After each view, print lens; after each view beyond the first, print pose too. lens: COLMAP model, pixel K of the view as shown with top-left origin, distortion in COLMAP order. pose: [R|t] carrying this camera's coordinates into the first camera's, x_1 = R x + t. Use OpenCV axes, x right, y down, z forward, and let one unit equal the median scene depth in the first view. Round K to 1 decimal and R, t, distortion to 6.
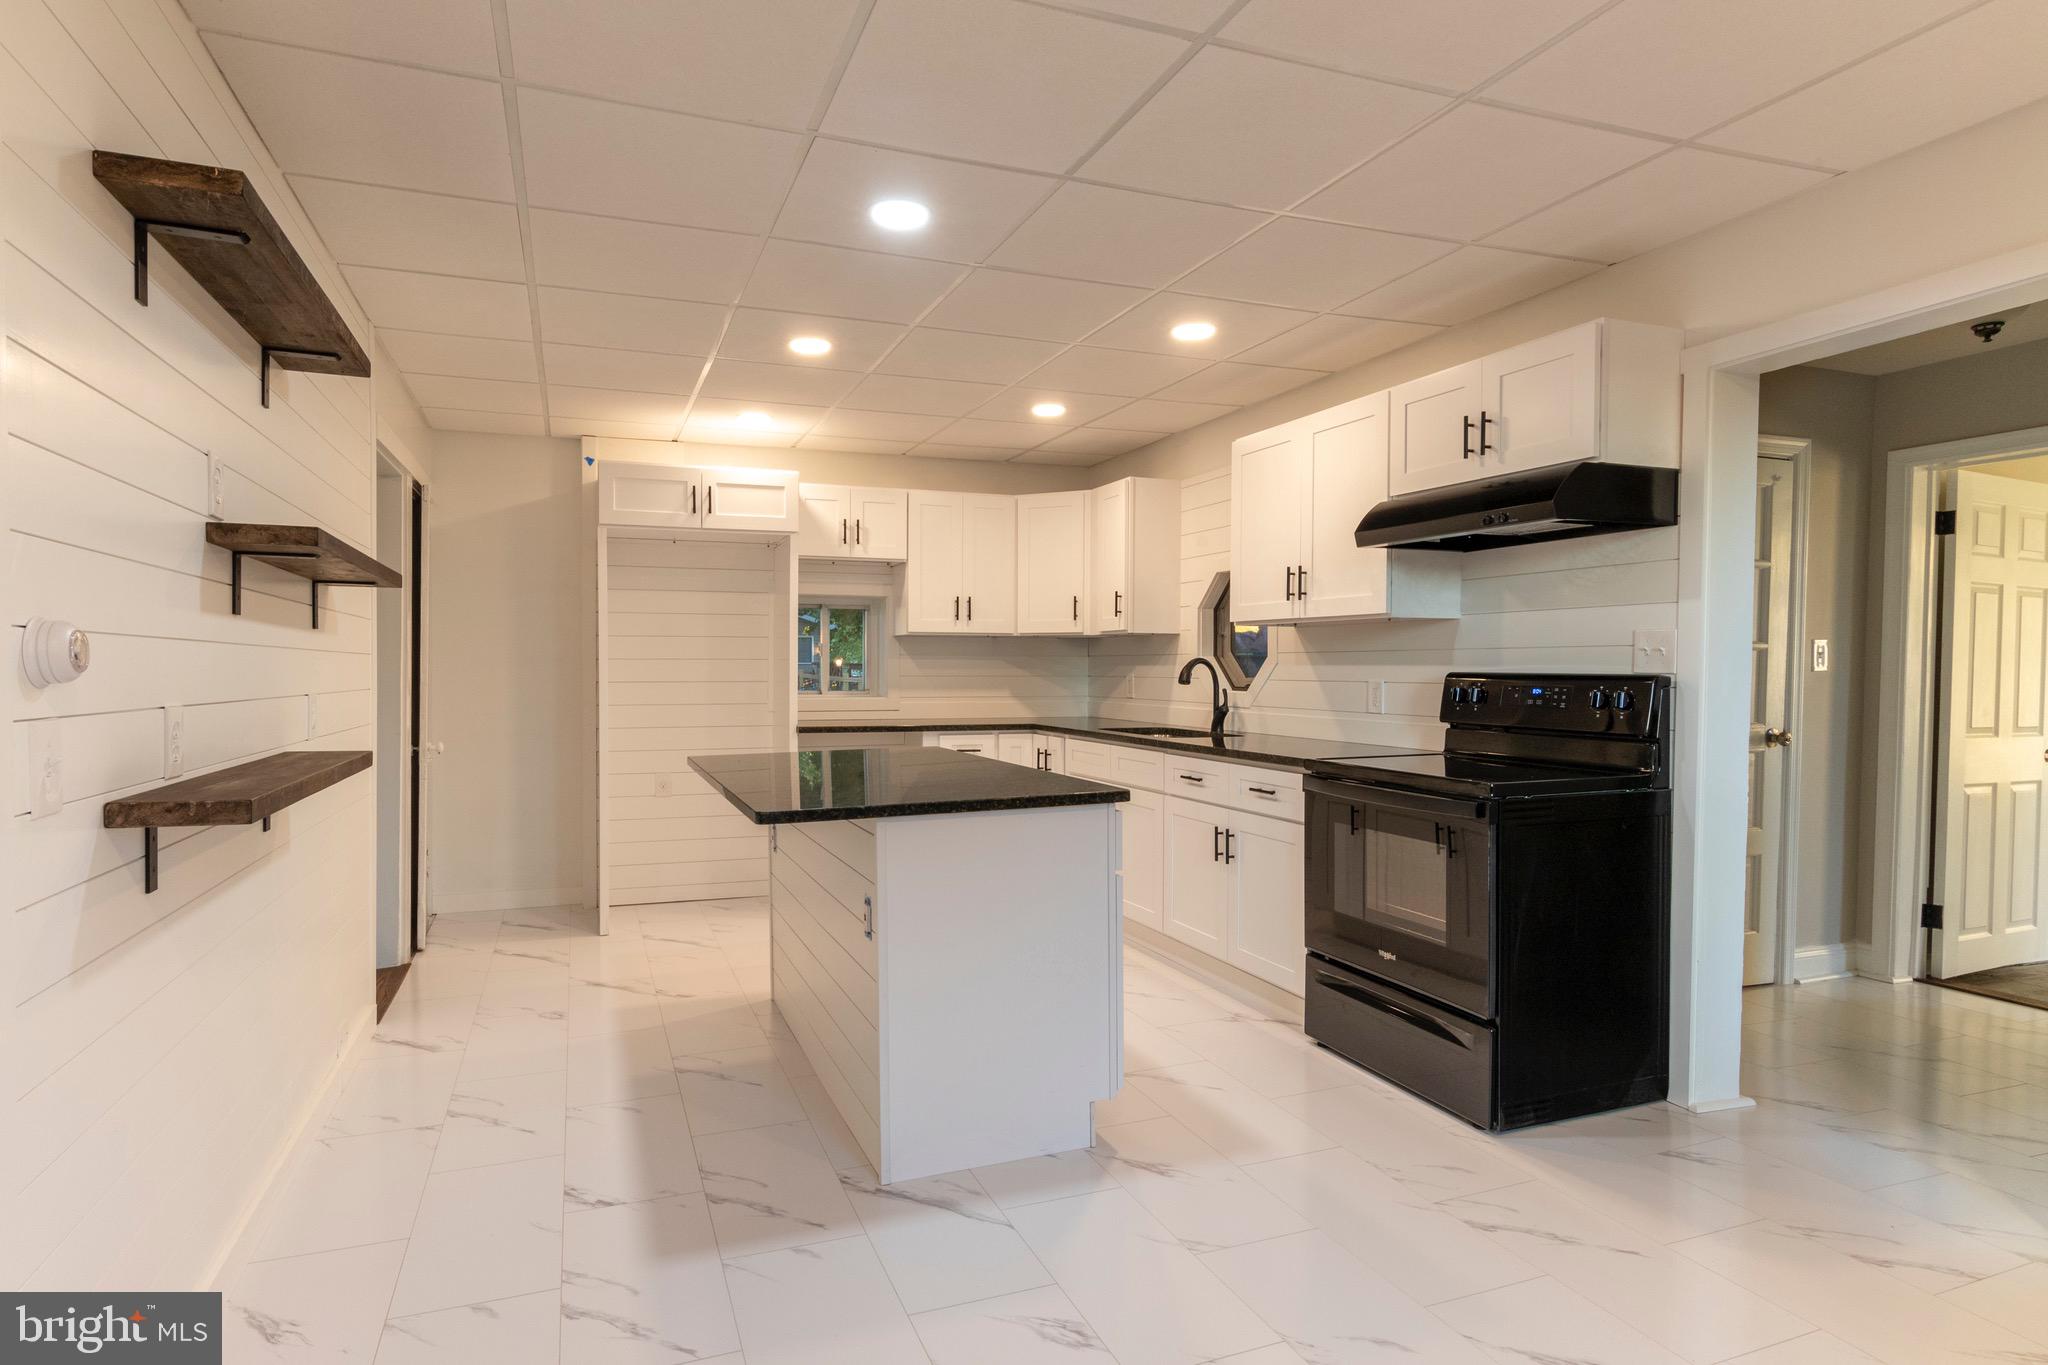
lens RADIAL K [[1038.6, 0, 1009.3], [0, 1038.6, 687.4], [0, 0, 1]] dist [-0.009228, 0.003356]
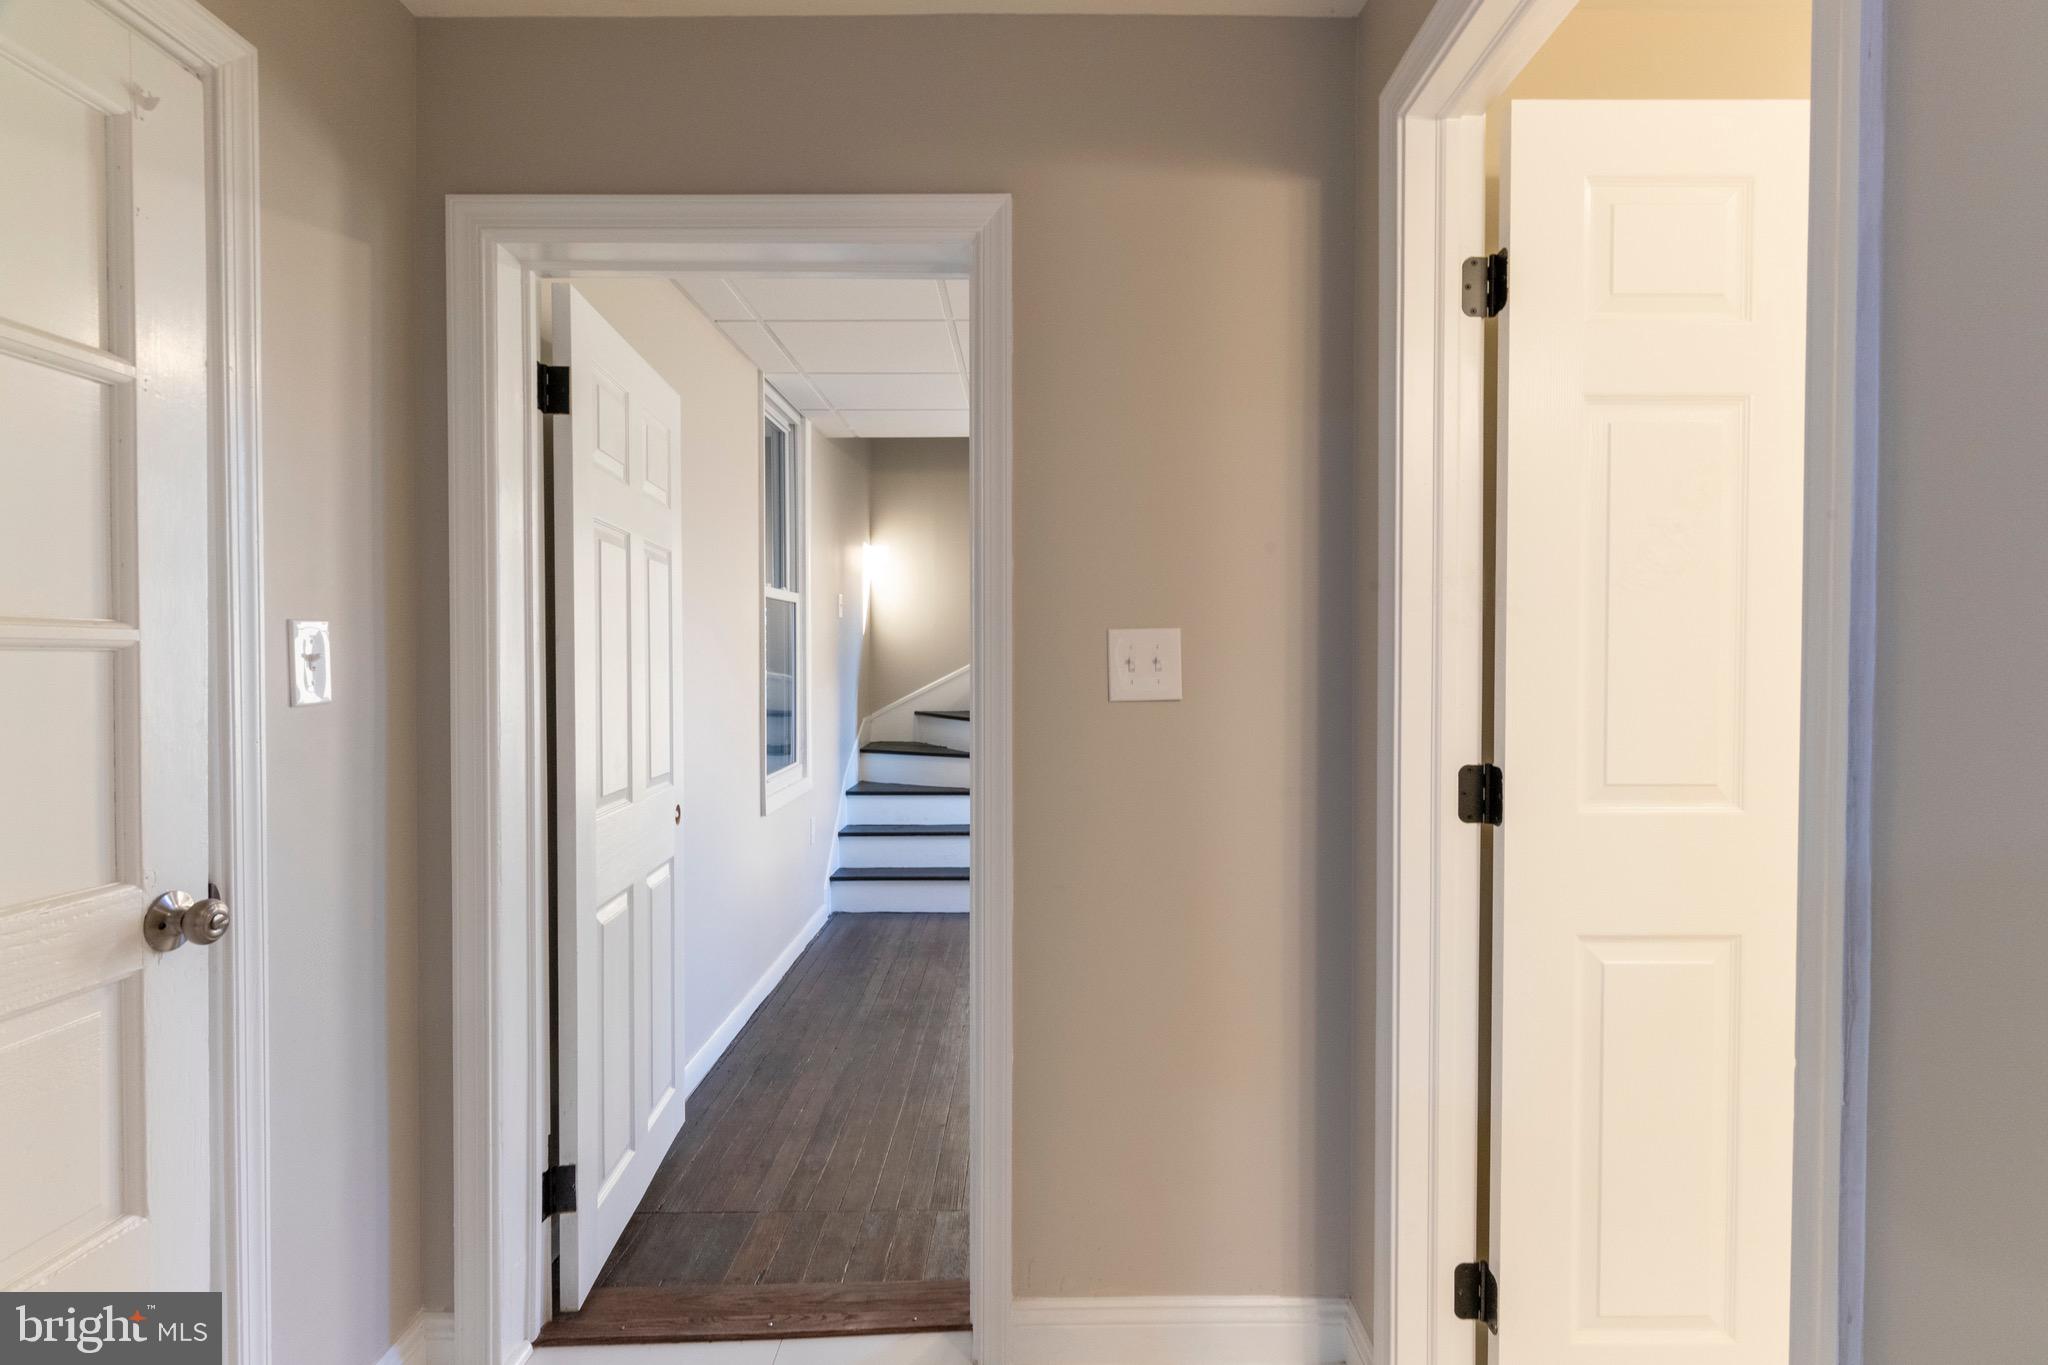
lens RADIAL K [[1038.6, 0, 1032.8], [0, 1038.6, 680.3], [0, 0, 1]] dist [-0.009228, 0.003356]
pose [[0.325535, -0.027317, 0.945135, 0.513062], [0.026229, 0.999459, 0.019853, -0.025405], [-0.945166, 0.018327, 0.326076, 0.628262]]
